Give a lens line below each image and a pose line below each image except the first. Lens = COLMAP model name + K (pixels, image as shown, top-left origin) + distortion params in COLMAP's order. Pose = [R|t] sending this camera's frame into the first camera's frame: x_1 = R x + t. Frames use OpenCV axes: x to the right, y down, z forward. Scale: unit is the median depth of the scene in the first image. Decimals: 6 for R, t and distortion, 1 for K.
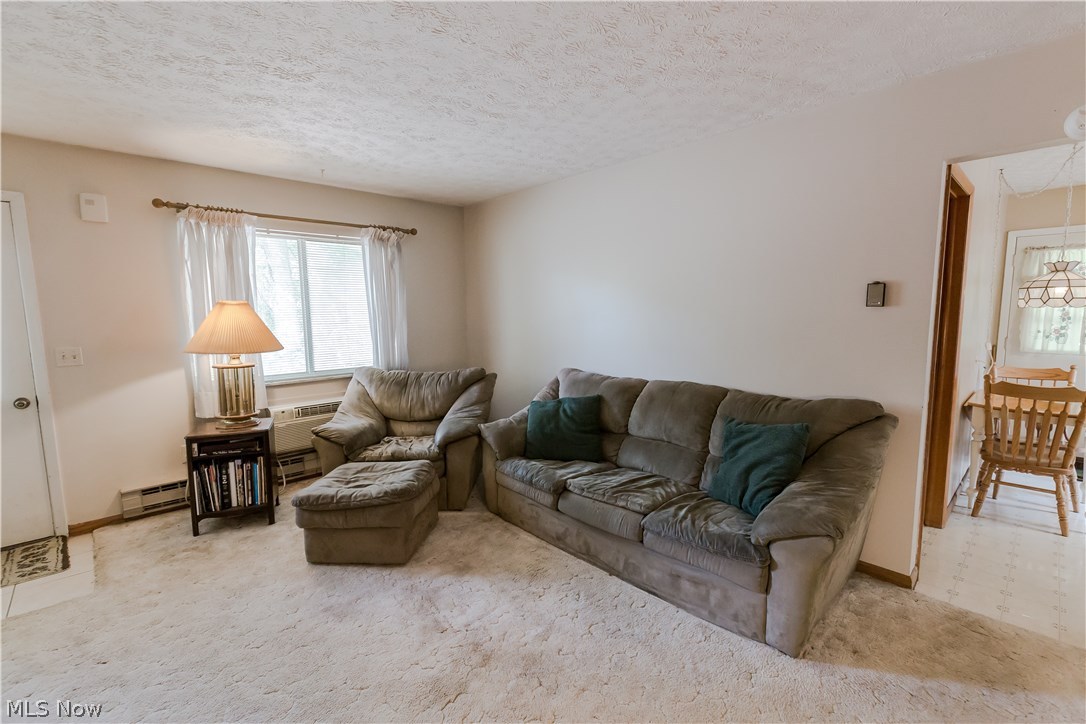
lens RADIAL K [[482.6, 0, 546.3], [0, 482.6, 361.0], [0, 0, 1]] dist [-0.000071, -0.000442]
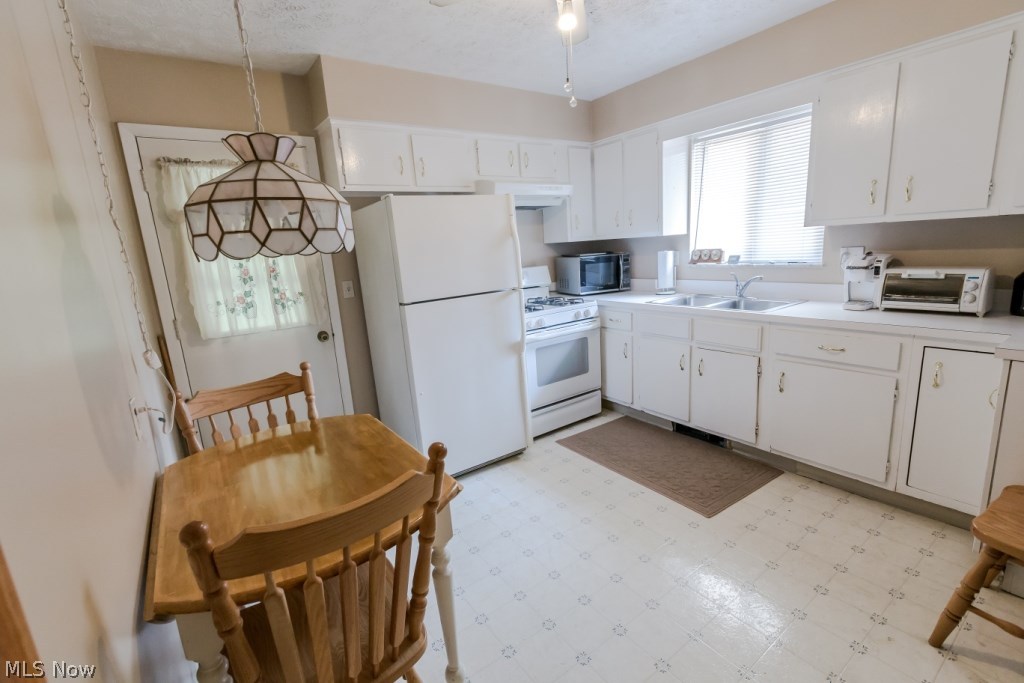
lens RADIAL K [[455.0, 0, 513.9], [0, 455.0, 340.4], [0, 0, 1]] dist [-0.000071, -0.000442]
pose [[0.141735, -0.206053, 0.968222, 0.514700], [0.170991, 0.968490, 0.181080, -0.057375], [-0.975025, 0.139892, 0.172502, 0.551558]]
